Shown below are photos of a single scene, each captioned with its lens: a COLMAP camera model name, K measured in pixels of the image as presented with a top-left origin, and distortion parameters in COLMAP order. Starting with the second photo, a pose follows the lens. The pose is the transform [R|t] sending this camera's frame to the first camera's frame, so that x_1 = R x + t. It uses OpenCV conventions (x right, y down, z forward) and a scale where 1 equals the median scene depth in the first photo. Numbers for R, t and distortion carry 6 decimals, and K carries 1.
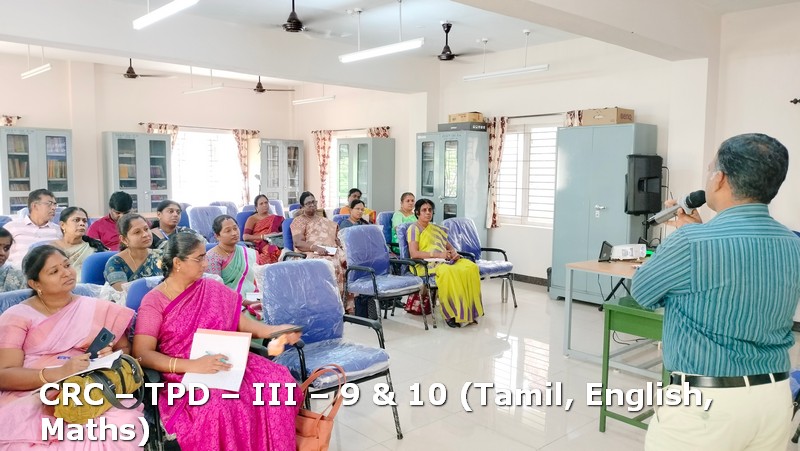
lens RADIAL K [[591.1, 0, 407.8], [0, 591.1, 224.3], [0, 0, 1]] dist [0.067032, -0.104390]
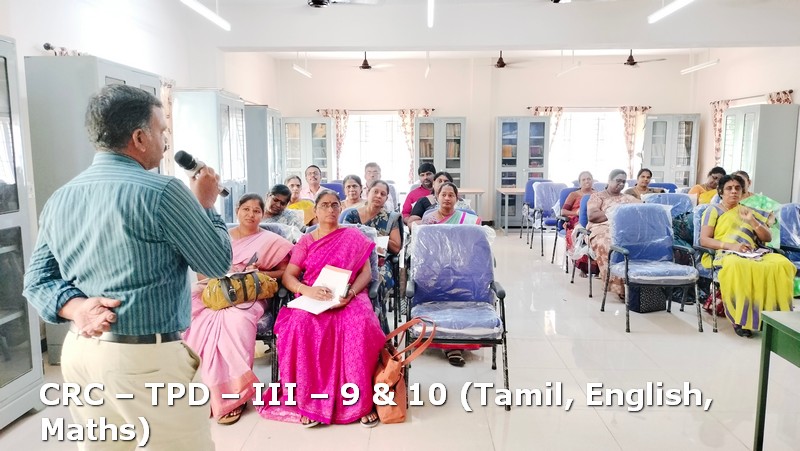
lens RADIAL K [[591.1, 0, 403.2], [0, 591.1, 228.8], [0, 0, 1]] dist [0.067032, -0.104390]
pose [[0.695320, 0.079549, -0.714284, 0.223369], [-0.053604, 0.996828, 0.058834, 0.003424], [0.716698, -0.002620, 0.697379, 0.070578]]
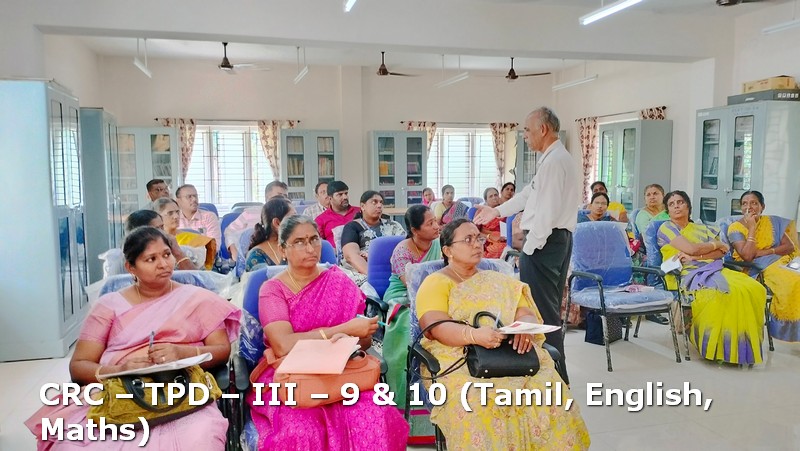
lens RADIAL K [[591.1, 0, 403.7], [0, 591.1, 233.0], [0, 0, 1]] dist [0.067032, -0.104390]
pose [[0.880735, 0.029558, -0.472686, 0.052563], [-0.023622, 0.999550, 0.018491, 0.005143], [0.473019, -0.005120, 0.881037, 0.109329]]
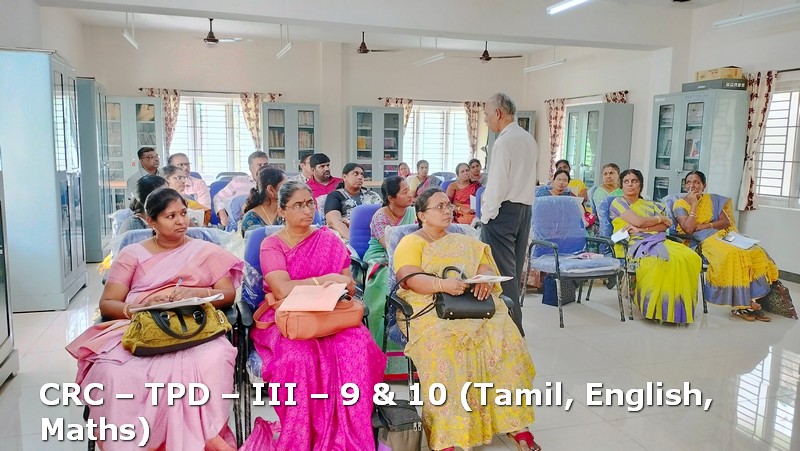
lens RADIAL K [[591.1, 0, 401.0], [0, 591.1, 228.0], [0, 0, 1]] dist [0.067032, -0.104390]
pose [[0.898142, 0.061975, -0.435317, 0.074437], [-0.044642, 0.997754, 0.049941, 0.010293], [0.437434, -0.025421, 0.898891, 0.059780]]
